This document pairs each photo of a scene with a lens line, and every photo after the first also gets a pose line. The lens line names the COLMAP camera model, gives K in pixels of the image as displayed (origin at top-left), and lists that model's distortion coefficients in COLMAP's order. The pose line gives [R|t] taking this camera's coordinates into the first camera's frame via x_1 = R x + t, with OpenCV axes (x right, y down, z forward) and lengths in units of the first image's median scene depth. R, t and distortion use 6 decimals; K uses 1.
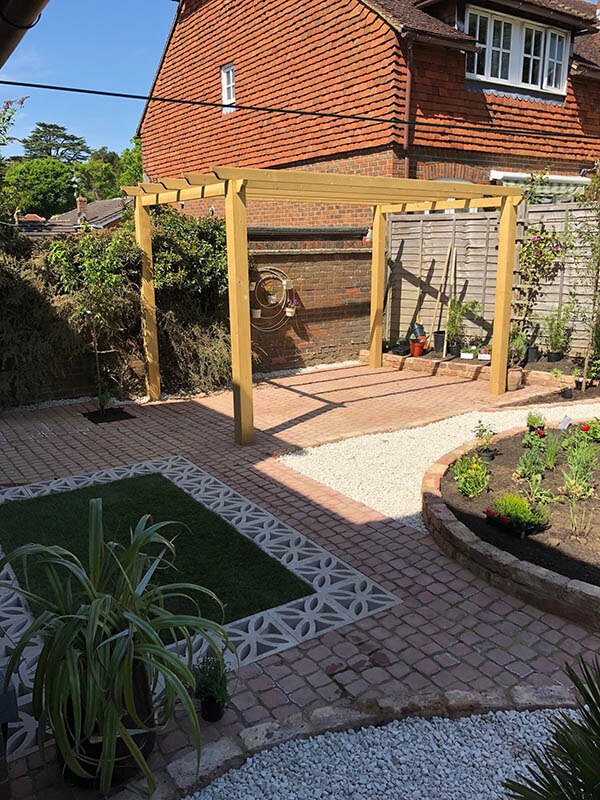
lens RADIAL K [[653.2, 0, 299.0], [0, 653.2, 402.1], [0, 0, 1]] dist [0.016167, -0.008537]
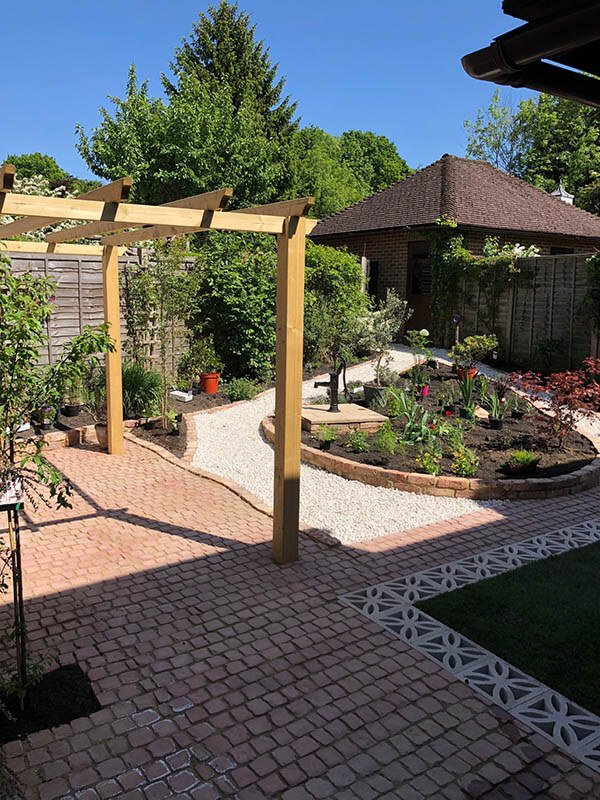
lens RADIAL K [[653.2, 0, 298.8], [0, 653.2, 398.5], [0, 0, 1]] dist [0.016167, -0.008537]
pose [[0.010503, -0.165756, 0.986111, -0.938983], [0.226824, 0.960854, 0.159095, -0.273943], [-0.973879, 0.222002, 0.047689, 1.067003]]
